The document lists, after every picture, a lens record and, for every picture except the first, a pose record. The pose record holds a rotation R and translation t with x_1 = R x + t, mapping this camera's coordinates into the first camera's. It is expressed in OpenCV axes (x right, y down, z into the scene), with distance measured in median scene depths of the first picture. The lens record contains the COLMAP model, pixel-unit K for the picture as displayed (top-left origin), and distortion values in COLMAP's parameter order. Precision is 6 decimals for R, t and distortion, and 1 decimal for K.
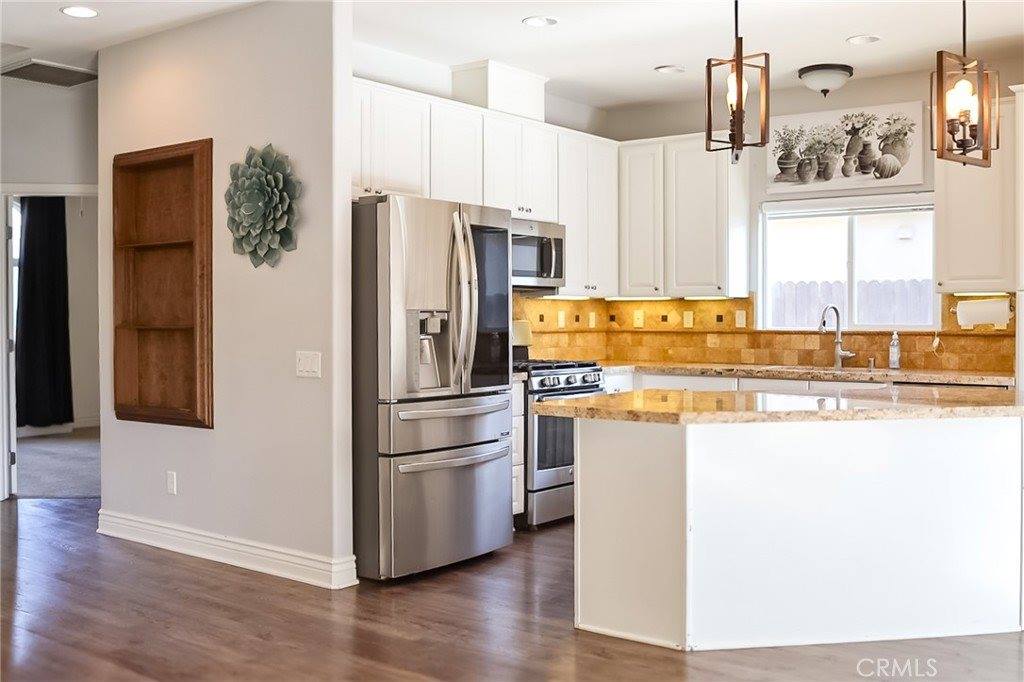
lens RADIAL K [[1068.0, 0, 510.8], [0, 1068.0, 338.8], [0, 0, 1]] dist [-0.031587, 0.000000]
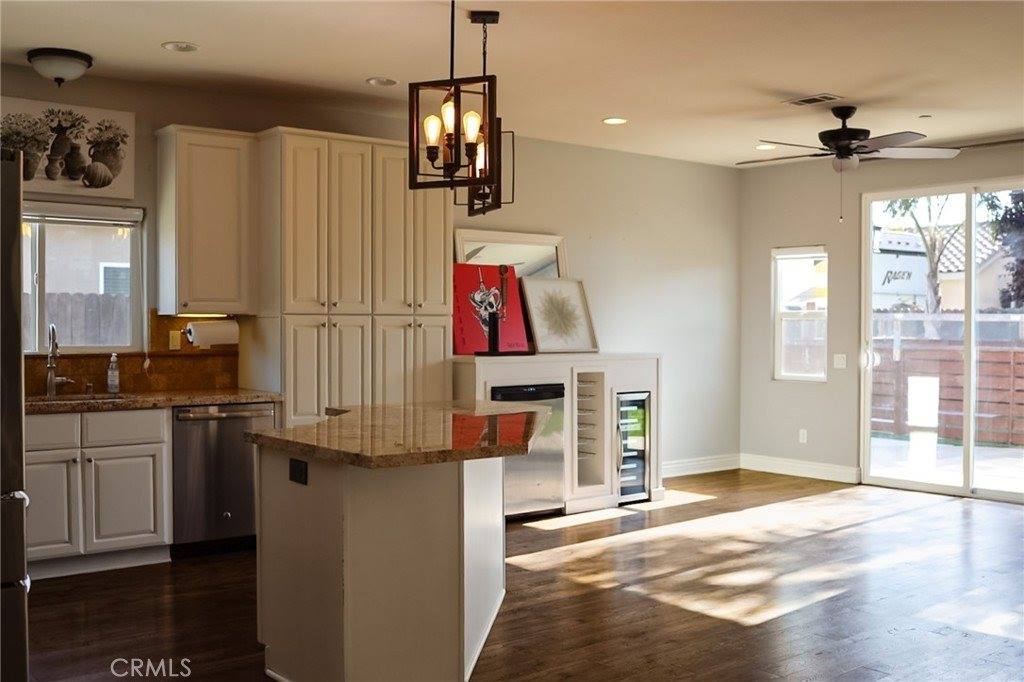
lens RADIAL K [[1068.0, 0, 510.8], [0, 1068.0, 340.9], [0, 0, 1]] dist [-0.031587, 0.000000]
pose [[0.225221, -0.007795, 0.974277, -0.464527], [0.028800, 0.999584, 0.001340, -0.008978], [-0.973882, 0.027757, 0.225351, 0.444004]]
